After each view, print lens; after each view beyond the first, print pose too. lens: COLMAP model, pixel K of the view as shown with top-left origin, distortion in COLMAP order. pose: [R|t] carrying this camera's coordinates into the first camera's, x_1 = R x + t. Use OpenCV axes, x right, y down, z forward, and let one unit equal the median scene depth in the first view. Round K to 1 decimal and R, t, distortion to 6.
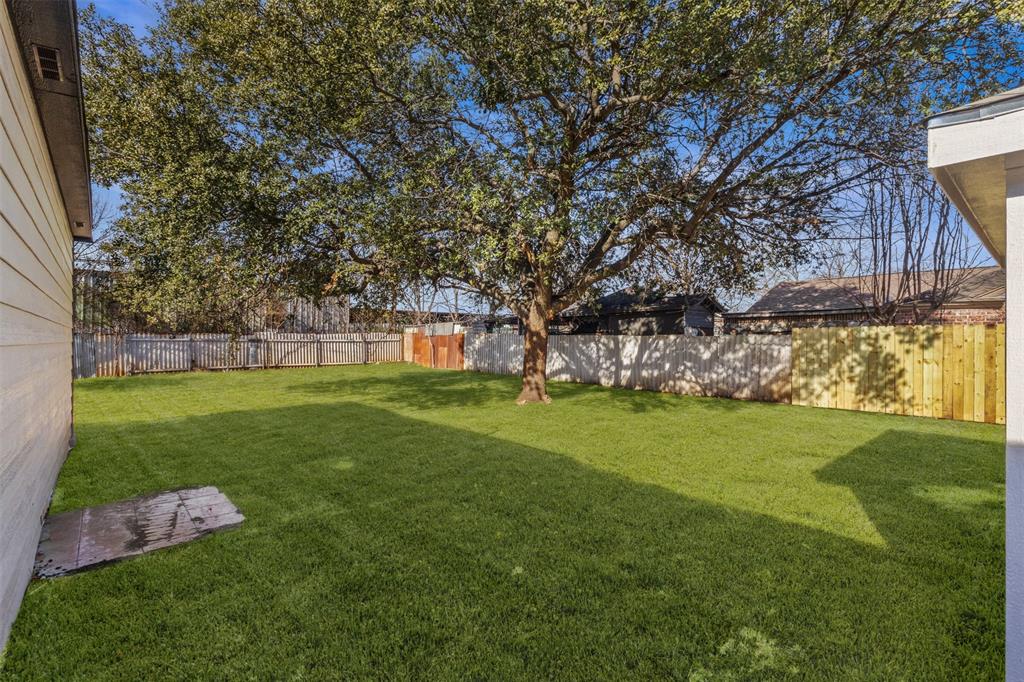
lens RADIAL K [[472.5, 0, 512.2], [0, 472.5, 354.1], [0, 0, 1]] dist [-0.001813, -0.000148]
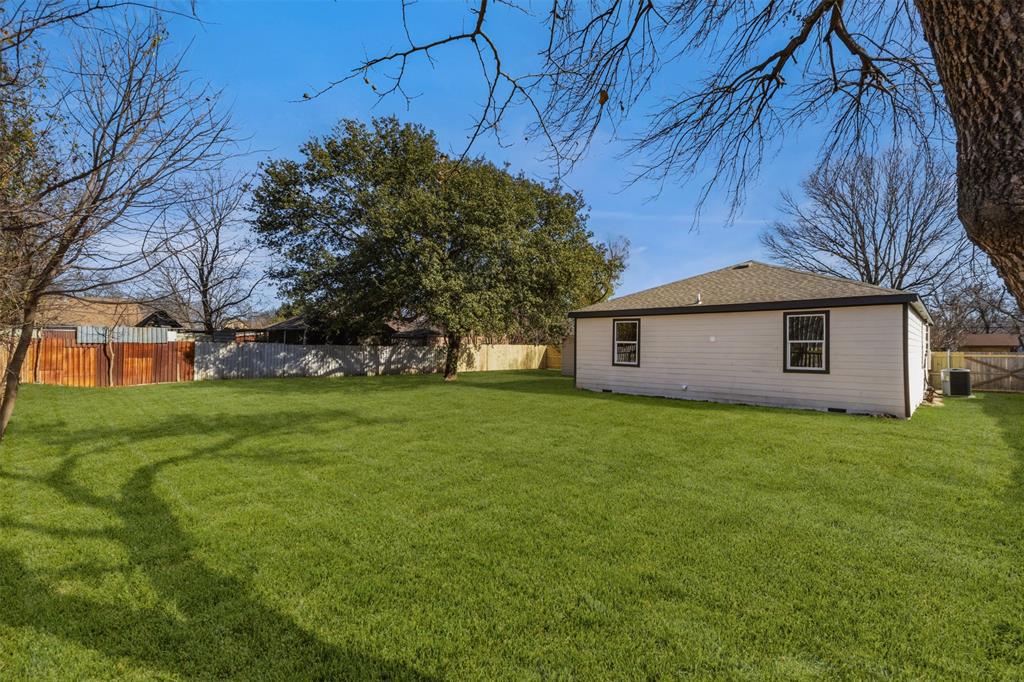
lens RADIAL K [[473.7, 0, 509.0], [0, 473.7, 340.7], [0, 0, 1]] dist [0.003495, 0.000221]
pose [[-0.102783, -0.000358, 0.994704, -1.620205], [0.013963, 0.999901, 0.001802, -0.058713], [-0.994606, 0.014074, -0.102767, 0.722779]]
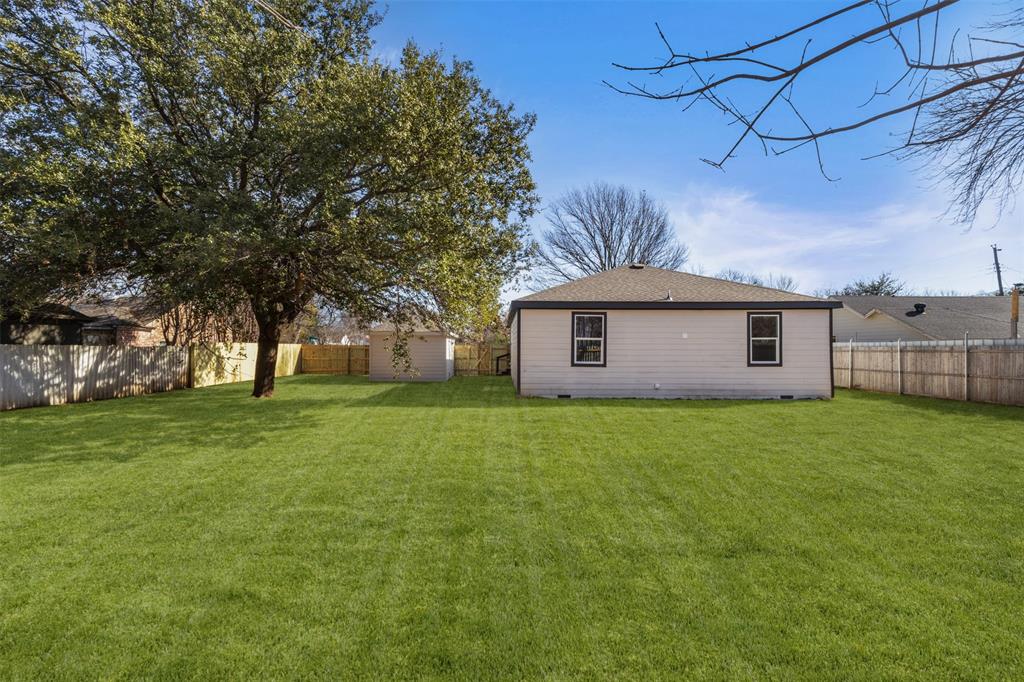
lens RADIAL K [[494.2, 0, 518.4], [0, 494.2, 340.7], [0, 0, 1]] dist [0.017445, 0.000301]
pose [[-0.758156, -0.005556, 0.652049, -1.084615], [0.005404, 0.999876, 0.014803, -0.061534], [-0.652050, 0.014747, -0.758032, 1.210444]]
